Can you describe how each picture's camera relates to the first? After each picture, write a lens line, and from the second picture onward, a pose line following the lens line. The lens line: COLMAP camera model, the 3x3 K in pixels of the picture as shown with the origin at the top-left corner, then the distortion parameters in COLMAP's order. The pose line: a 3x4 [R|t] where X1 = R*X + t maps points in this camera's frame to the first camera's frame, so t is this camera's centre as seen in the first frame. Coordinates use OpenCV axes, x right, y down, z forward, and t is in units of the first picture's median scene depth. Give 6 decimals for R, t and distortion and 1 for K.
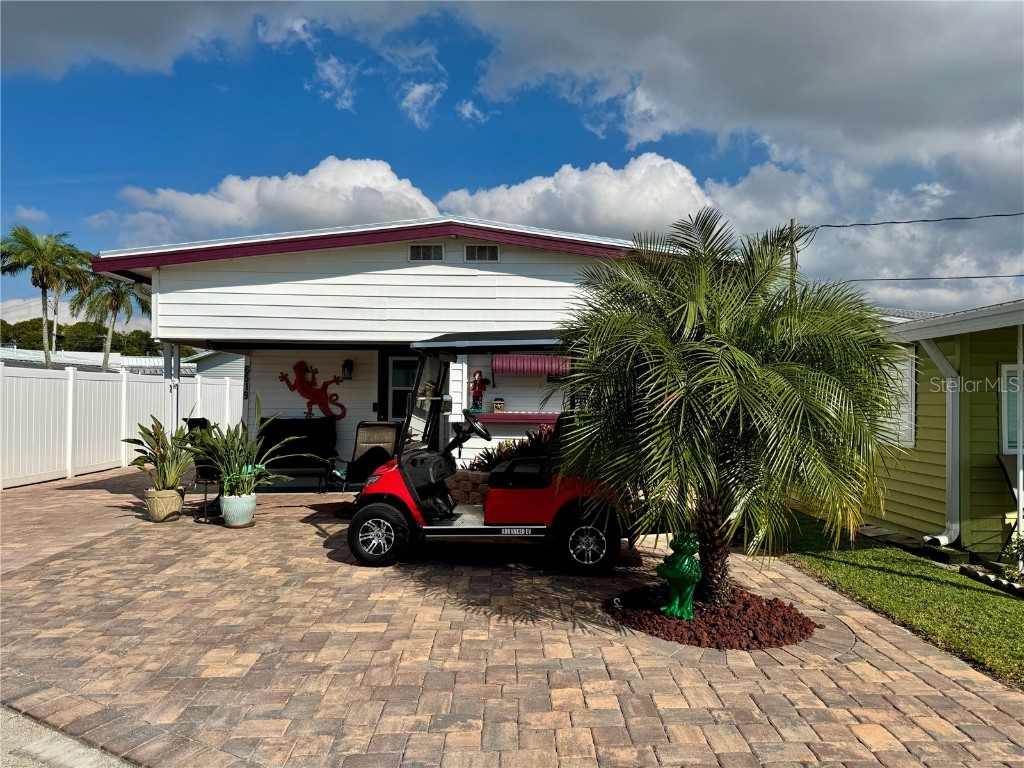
lens RADIAL K [[722.1, 0, 508.4], [0, 722.1, 388.9], [0, 0, 1]] dist [0.084398, -0.127703]
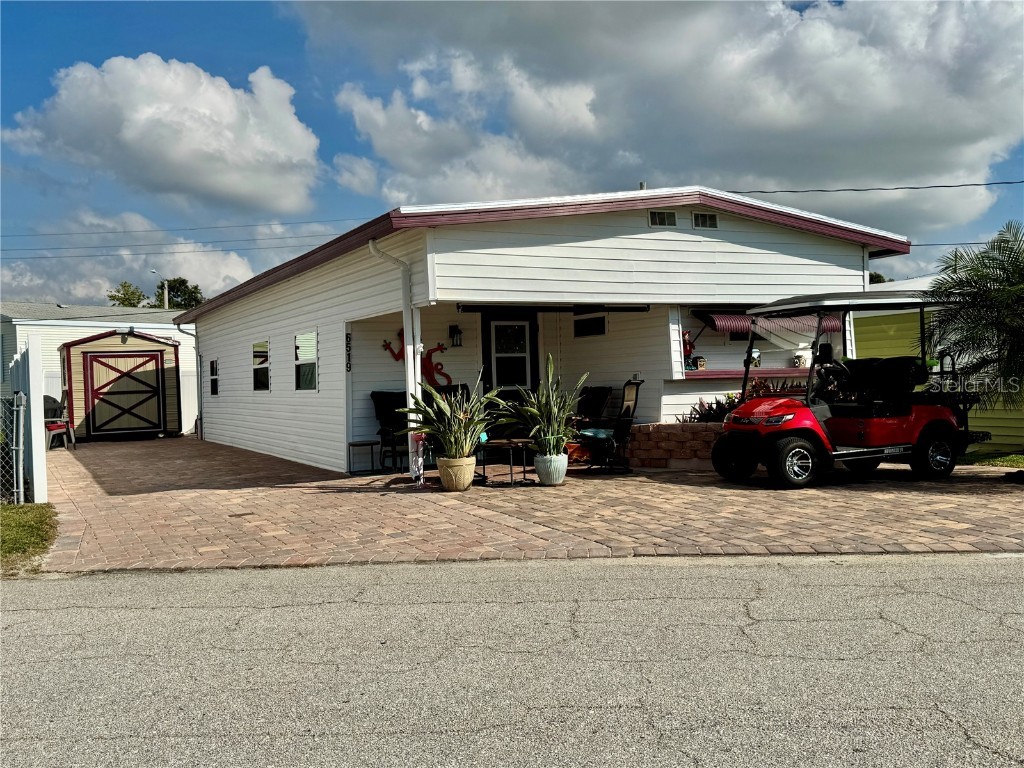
lens RADIAL K [[943.7, 0, 512.0], [0, 943.7, 384.0], [0, 0, 1]] dist [0.018920, 0.006102]
pose [[0.897645, -0.038477, 0.439037, -0.884550], [0.033417, 0.999256, 0.019251, 0.017759], [-0.439451, -0.002609, 0.898263, -0.132821]]
